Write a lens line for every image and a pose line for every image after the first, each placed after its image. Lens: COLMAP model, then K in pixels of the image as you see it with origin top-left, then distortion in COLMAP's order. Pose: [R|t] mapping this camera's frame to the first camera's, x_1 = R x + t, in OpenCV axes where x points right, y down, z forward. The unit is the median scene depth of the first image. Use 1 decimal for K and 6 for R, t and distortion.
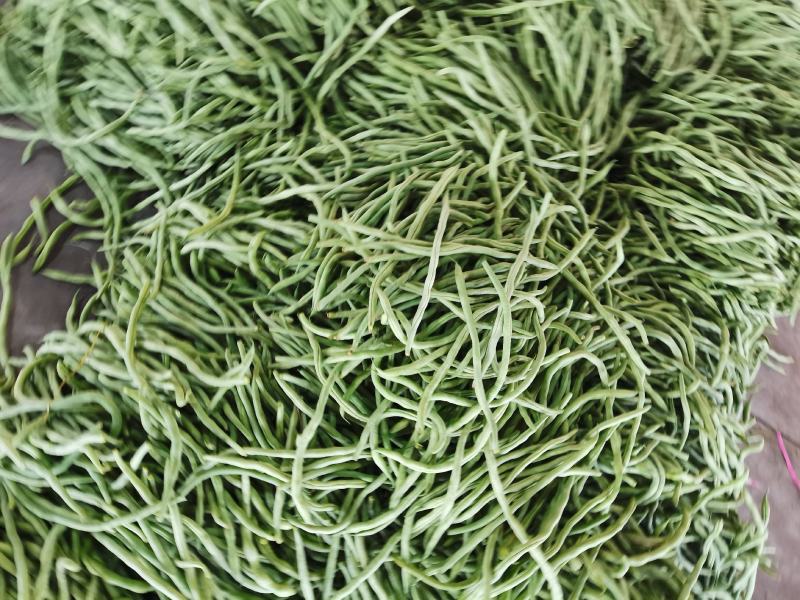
lens RADIAL K [[606.1, 0, 420.2], [0, 606.1, 302.7], [0, 0, 1]] dist [-0.008846, -0.000721]
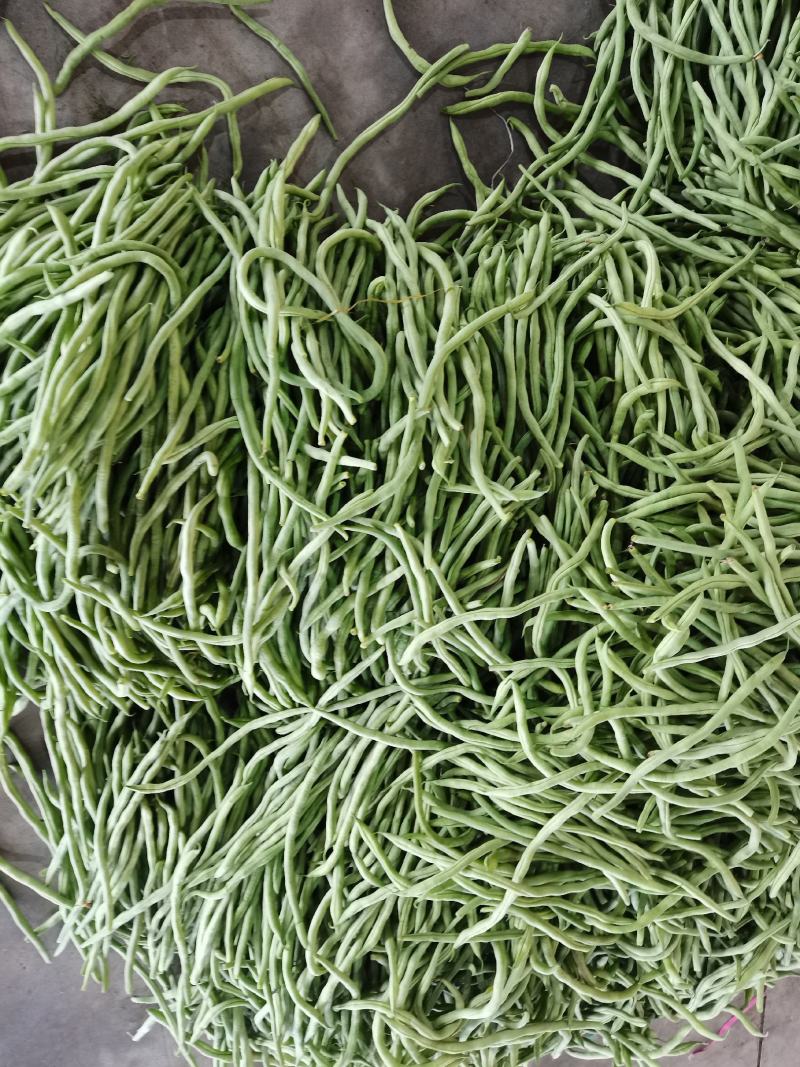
lens RADIAL K [[796.7, 0, 404.3], [0, 796.7, 540.2], [0, 0, 1]] dist [0.019790, -0.013483]
pose [[0.540365, 0.841259, 0.017015, -0.322058], [-0.799955, 0.507354, 0.320412, -0.074387], [0.260916, -0.186750, 0.947126, -0.002433]]
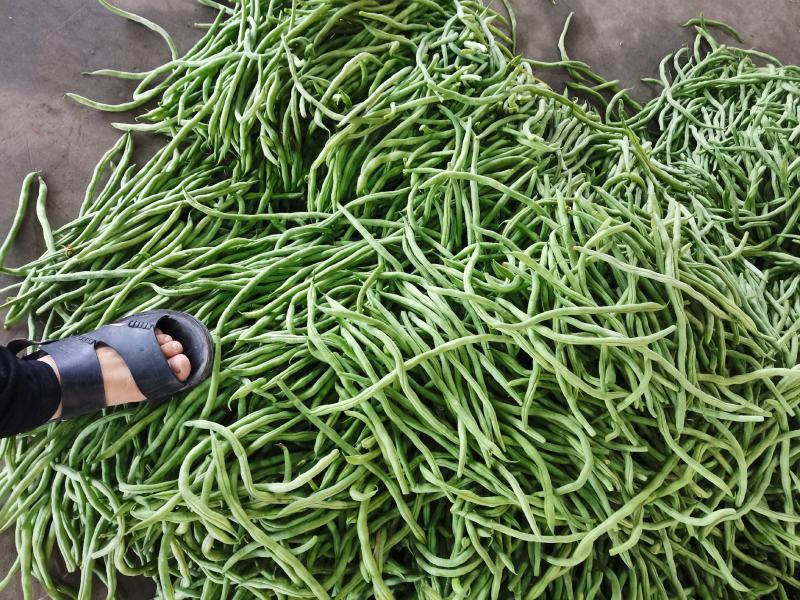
lens RADIAL K [[597.3, 0, 400.0], [0, 597.3, 300.0], [0, 0, 1]] dist [0.019790, -0.013483]
pose [[0.023406, 0.848608, -0.528504, 0.590409], [-0.993362, 0.079295, 0.083329, 0.301363], [0.112621, 0.523046, 0.844831, 0.102531]]
